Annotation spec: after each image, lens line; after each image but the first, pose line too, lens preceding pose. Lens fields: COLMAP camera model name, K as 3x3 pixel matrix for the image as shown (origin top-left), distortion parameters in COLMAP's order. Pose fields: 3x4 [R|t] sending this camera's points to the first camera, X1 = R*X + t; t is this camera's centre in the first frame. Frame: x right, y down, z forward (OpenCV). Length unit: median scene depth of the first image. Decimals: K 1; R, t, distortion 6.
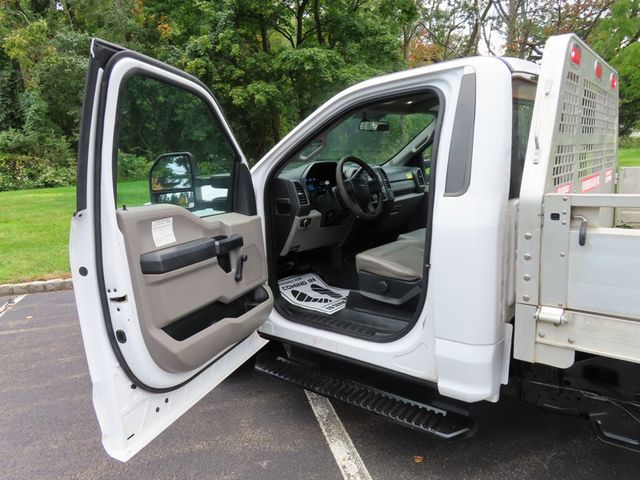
lens RADIAL K [[458.2, 0, 316.5], [0, 458.2, 241.7], [0, 0, 1]] dist [-0.021338, 0.009321]
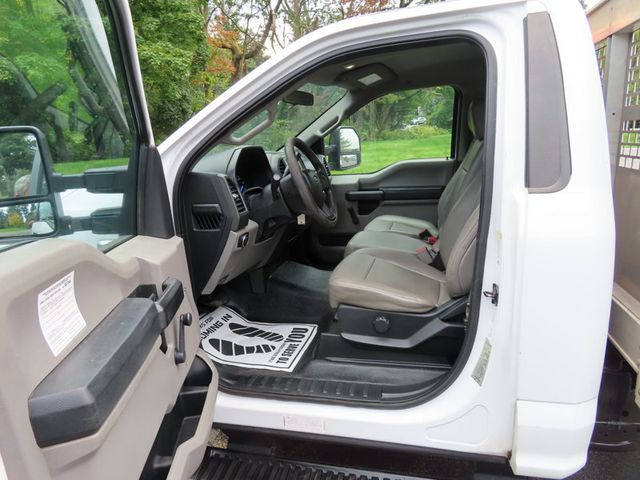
lens RADIAL K [[458.2, 0, 316.5], [0, 458.2, 241.7], [0, 0, 1]] dist [-0.021338, 0.009321]
pose [[0.904048, -0.087206, 0.418440, -0.200900], [0.079511, 0.996190, 0.035830, -0.054070], [-0.419970, 0.000879, 0.907537, 0.369588]]
